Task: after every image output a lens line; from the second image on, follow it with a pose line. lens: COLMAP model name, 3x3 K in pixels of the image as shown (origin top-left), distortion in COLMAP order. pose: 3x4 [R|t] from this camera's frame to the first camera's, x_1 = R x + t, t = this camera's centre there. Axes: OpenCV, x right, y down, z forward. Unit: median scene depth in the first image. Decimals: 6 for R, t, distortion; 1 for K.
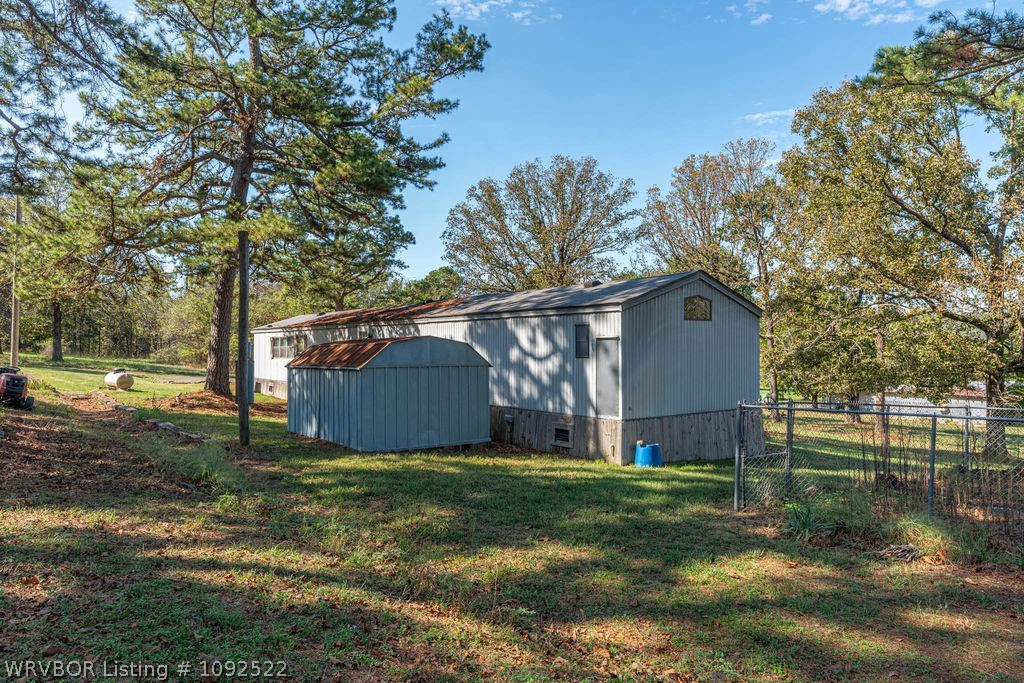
lens RADIAL K [[661.4, 0, 509.6], [0, 661.4, 346.3], [0, 0, 1]] dist [0.003091, 0.001478]
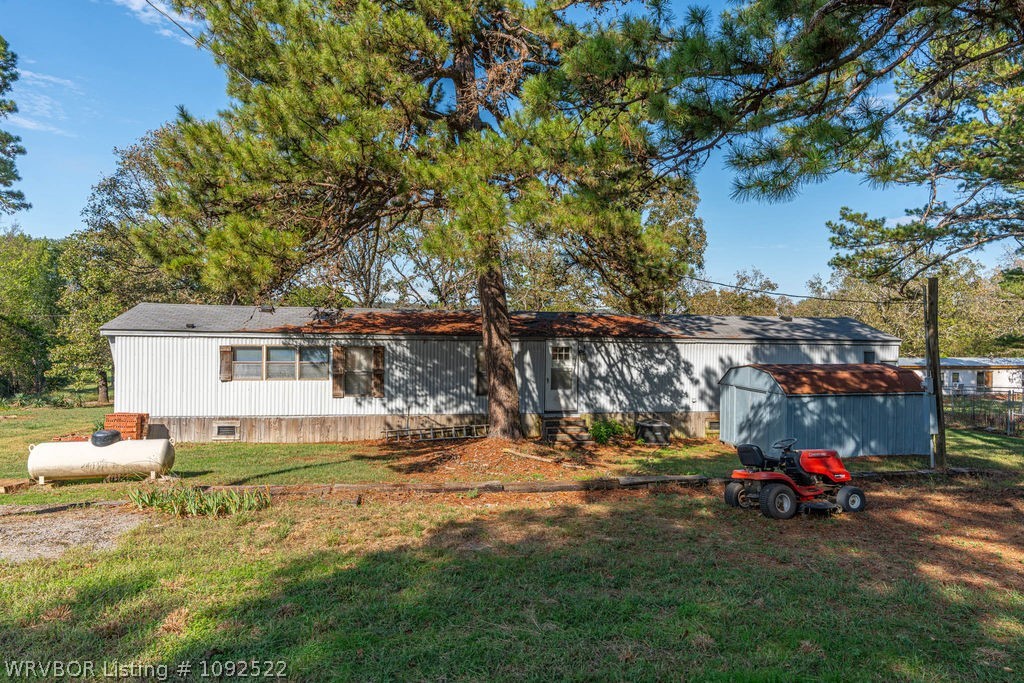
lens RADIAL K [[585.7, 0, 510.6], [0, 585.7, 337.6], [0, 0, 1]] dist [-0.001681, -0.001284]
pose [[0.447307, -0.000264, 0.894381, -1.306721], [-0.014963, 0.999858, 0.007779, -0.053704], [-0.894256, -0.016862, 0.447239, 0.940371]]
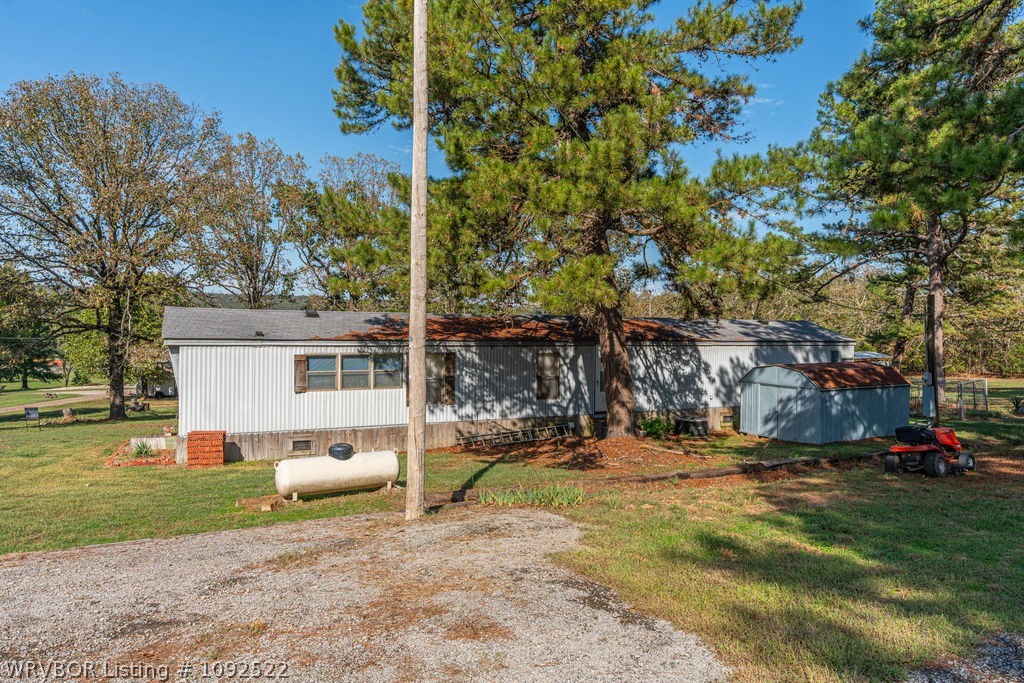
lens RADIAL K [[661.4, 0, 510.6], [0, 661.4, 336.3], [0, 0, 1]] dist [0.003091, 0.001478]
pose [[0.180812, -0.006456, 0.983497, -1.603410], [-0.010866, 0.999904, 0.008561, -0.066630], [-0.983458, -0.012234, 0.180724, 1.295439]]
